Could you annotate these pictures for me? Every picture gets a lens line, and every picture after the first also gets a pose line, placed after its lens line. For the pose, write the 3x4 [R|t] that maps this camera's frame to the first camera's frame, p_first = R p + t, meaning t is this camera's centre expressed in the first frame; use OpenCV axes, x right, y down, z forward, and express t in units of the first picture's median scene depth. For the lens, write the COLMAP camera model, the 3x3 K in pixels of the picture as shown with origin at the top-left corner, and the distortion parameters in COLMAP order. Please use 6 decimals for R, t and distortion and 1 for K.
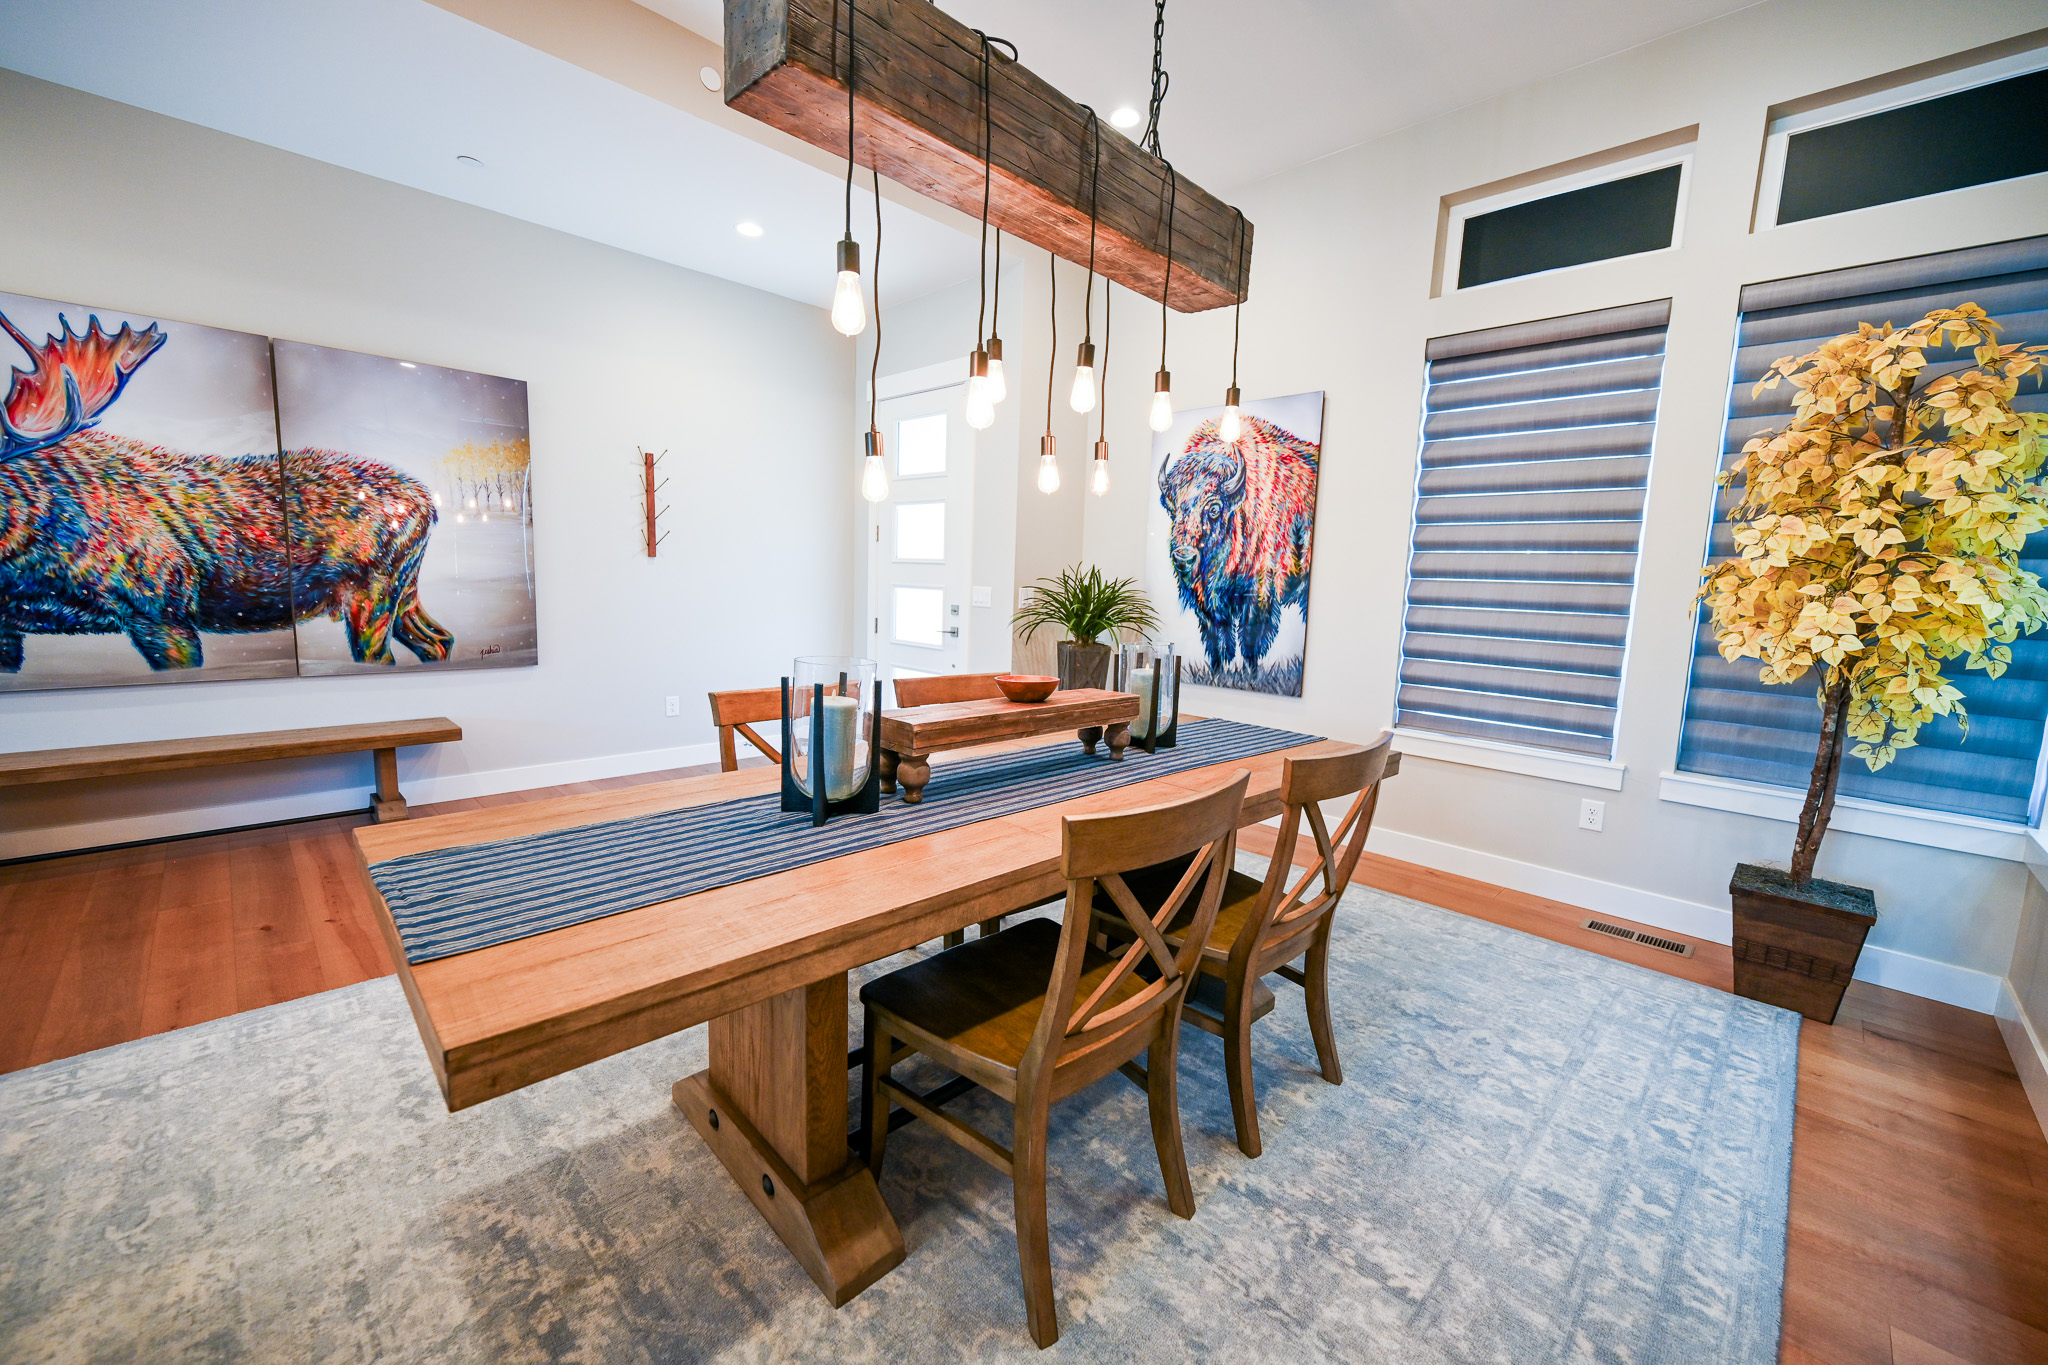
lens RADIAL K [[800.2, 0, 1021.3], [0, 800.2, 676.7], [0, 0, 1]] dist [-0.004537, -0.000144]
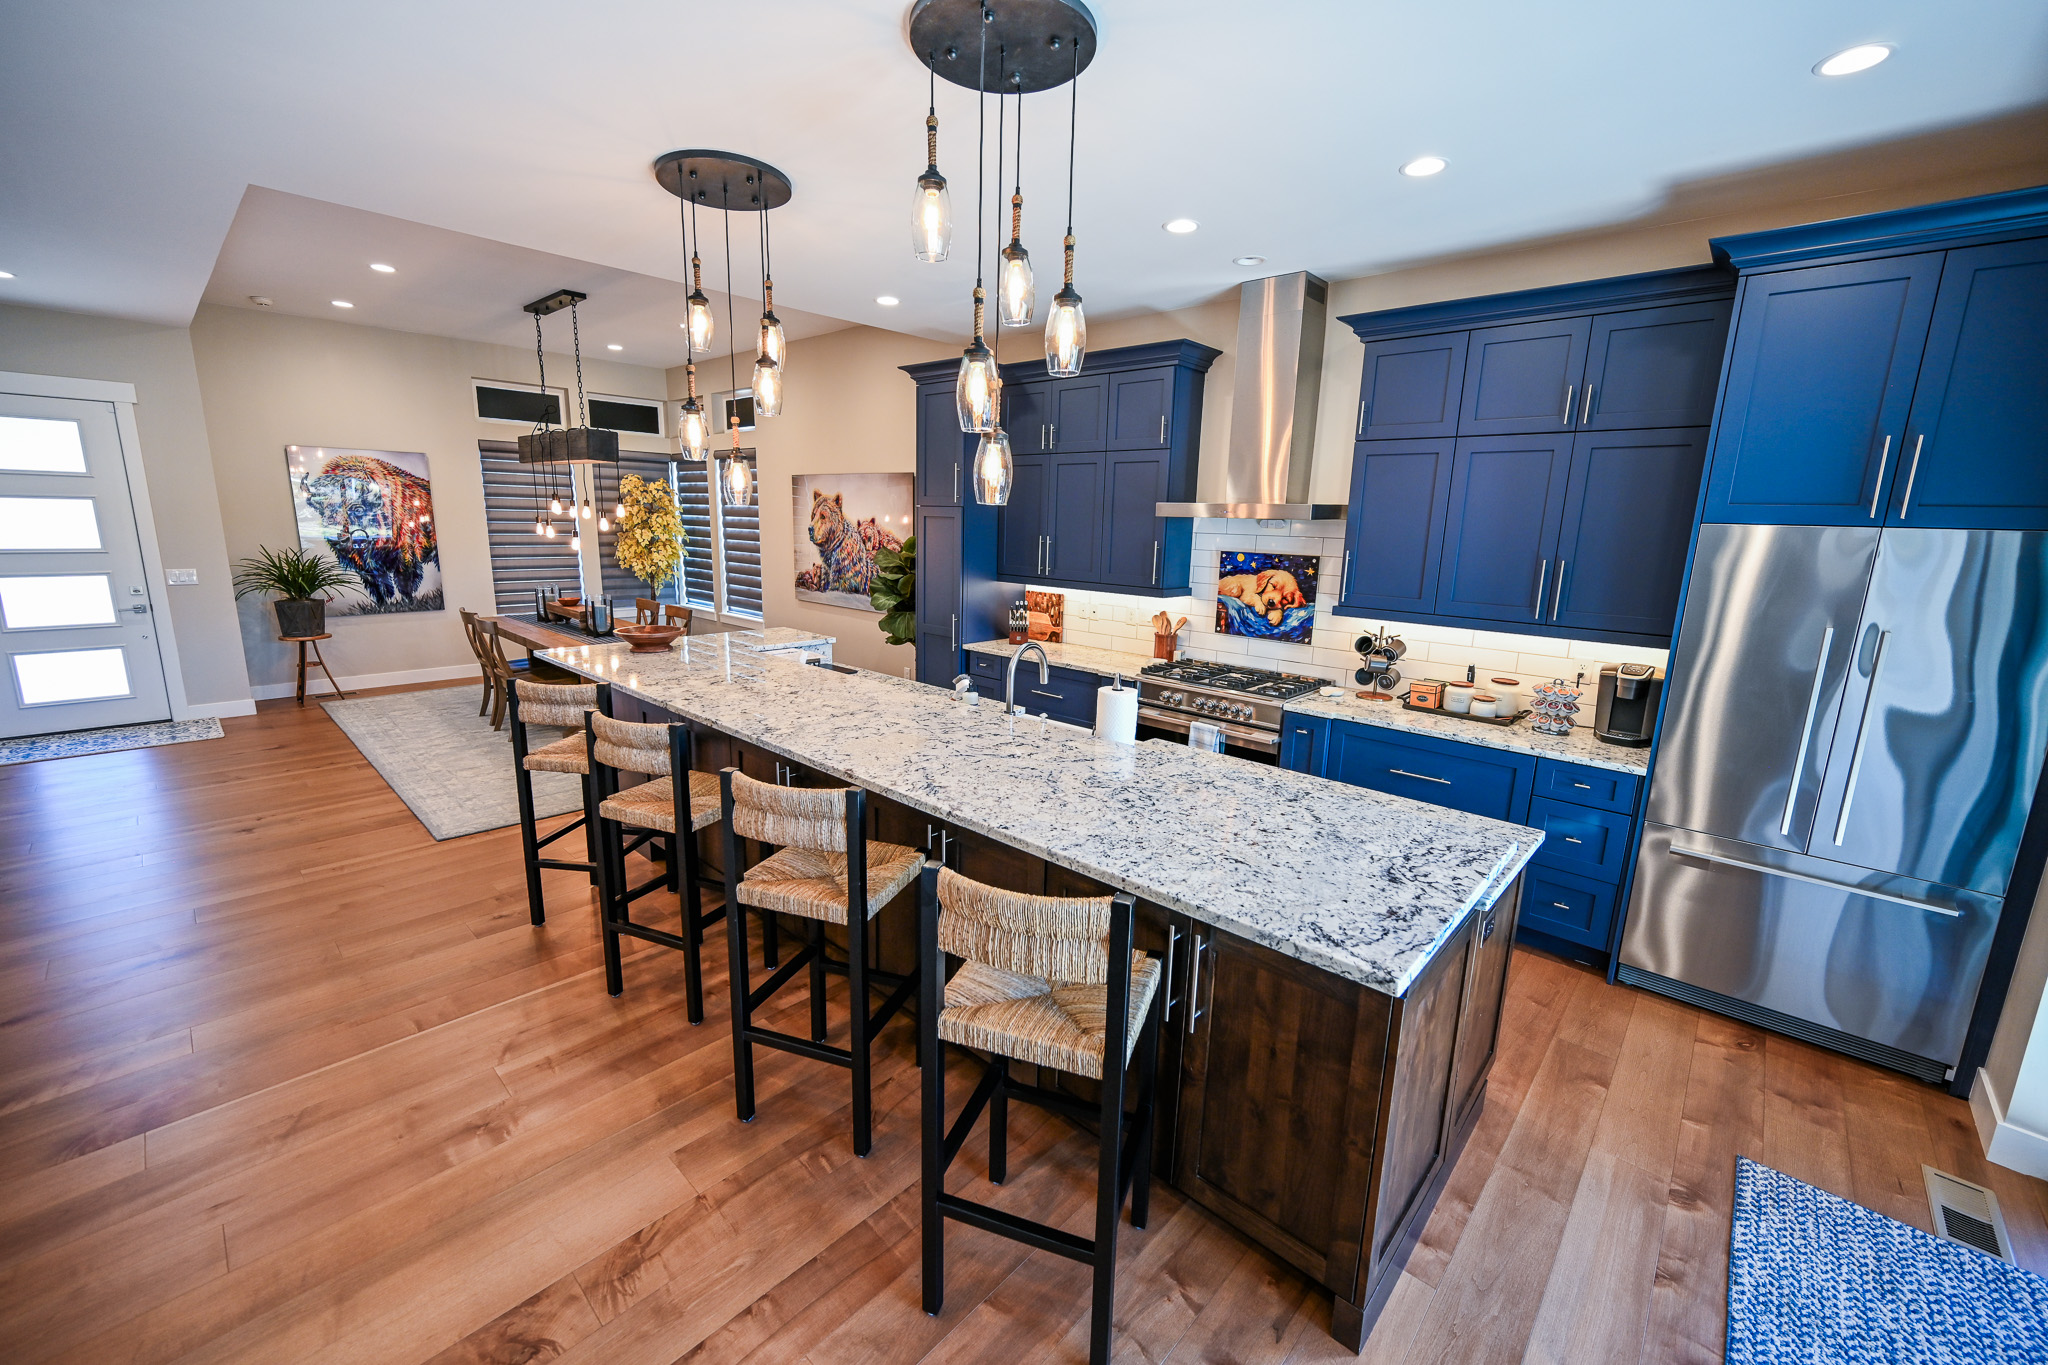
lens RADIAL K [[800.2, 0, 1030.8], [0, 800.2, 676.5], [0, 0, 1]] dist [-0.004537, -0.000144]
pose [[-0.047150, -0.228976, 0.972290, -1.849379], [0.096086, 0.967819, 0.232582, -0.146985], [-0.994256, 0.104390, -0.023632, -0.409434]]
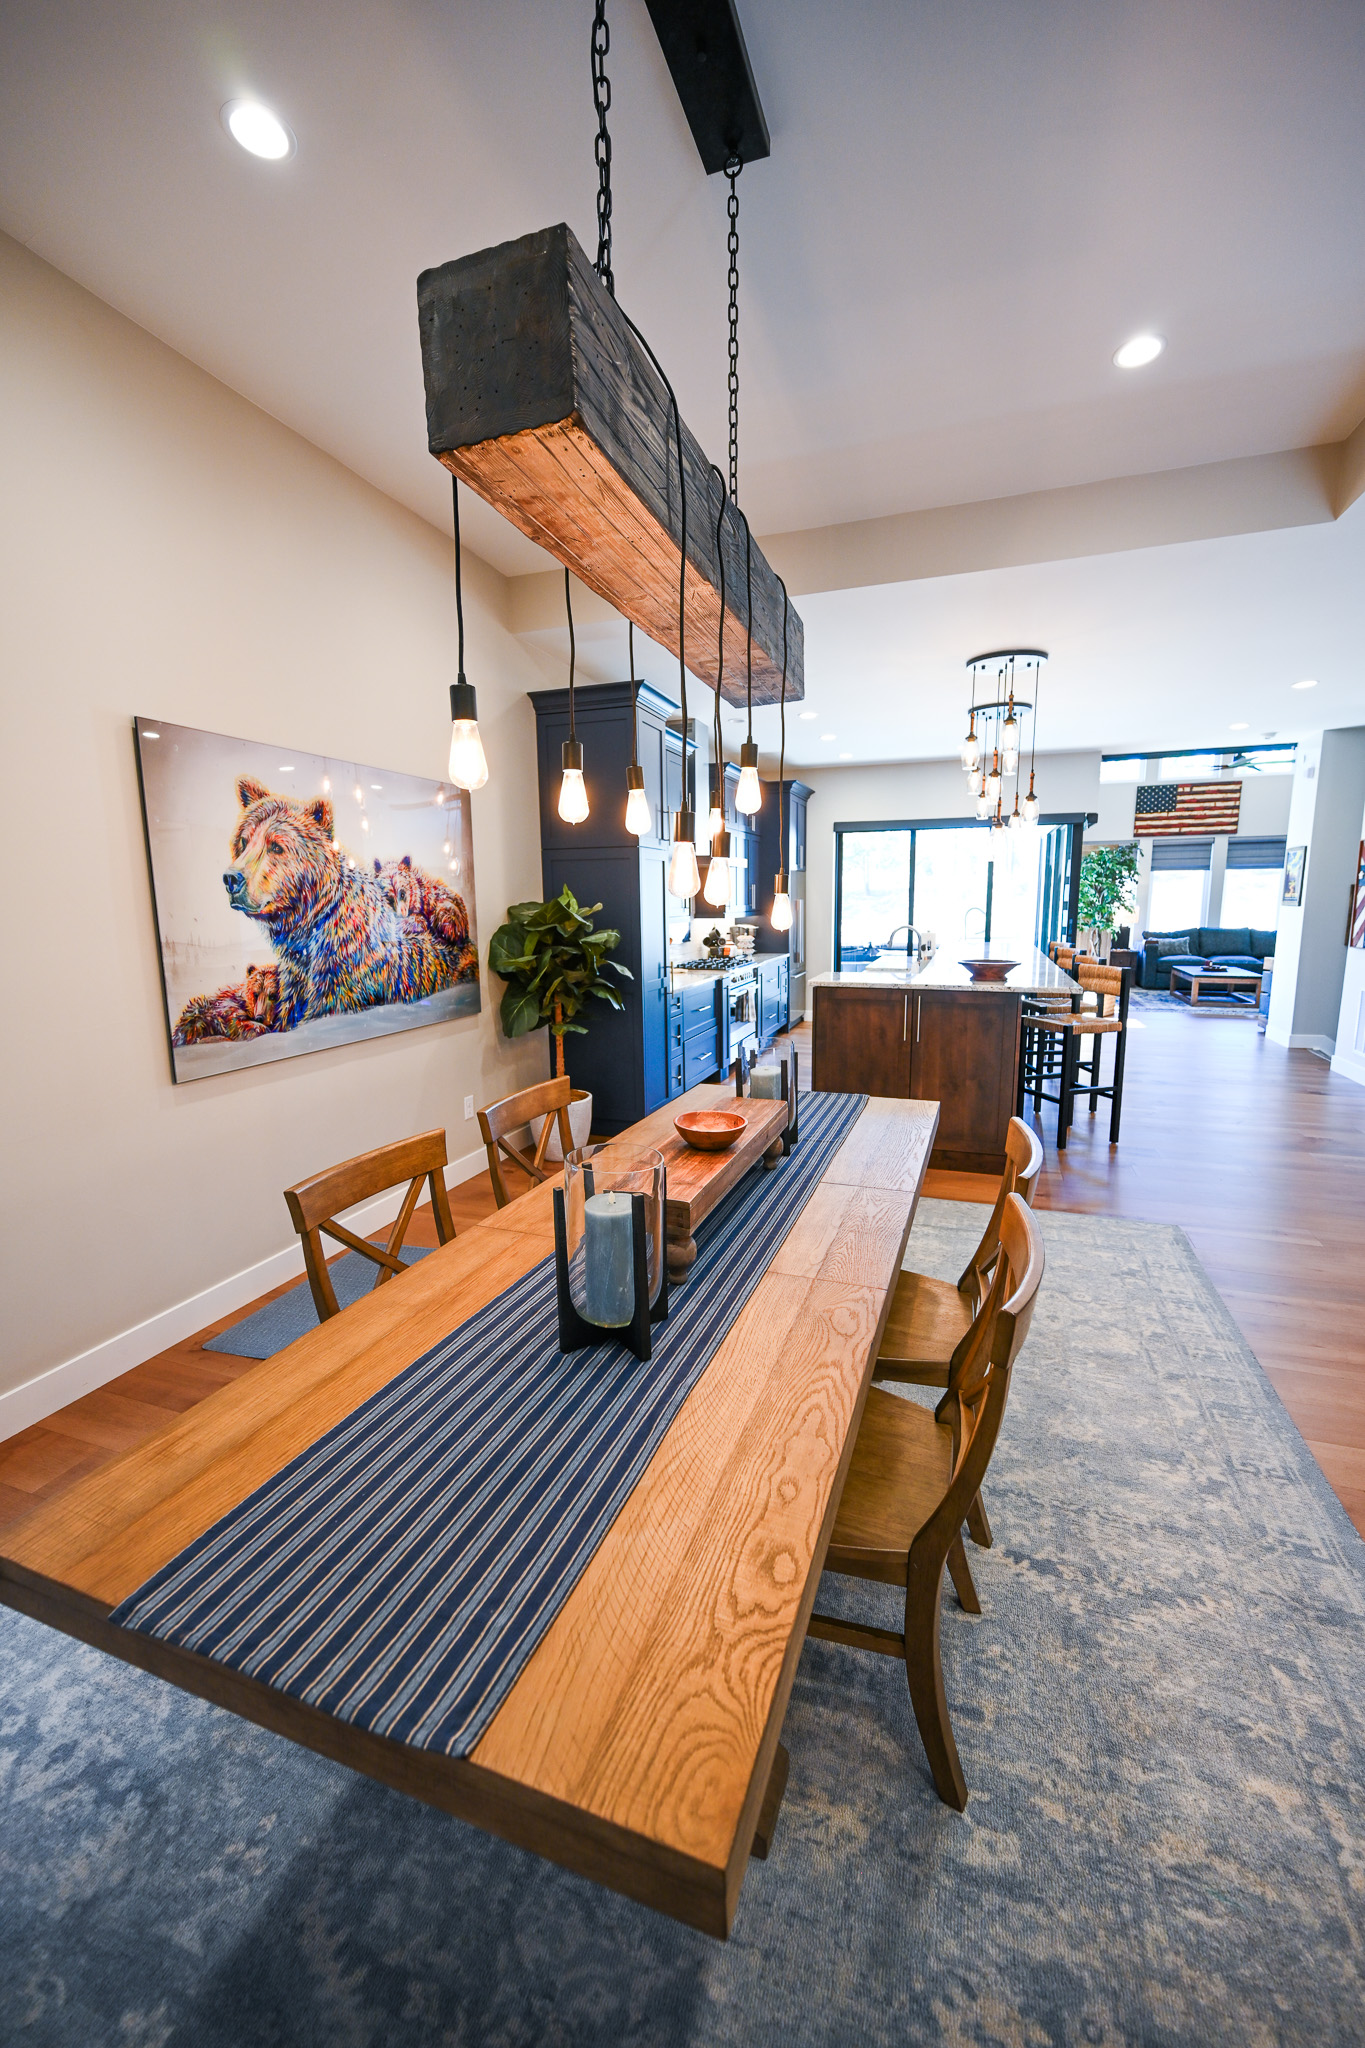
lens RADIAL K [[800.2, 0, 684.7], [0, 800.2, 1024.8], [0, 0, 1]] dist [-0.004537, -0.000144]
pose [[-0.906831, 0.041409, -0.419455, 0.220330], [-0.073015, 0.964684, 0.253087, -0.182558], [0.415122, 0.260134, -0.871782, 0.982761]]
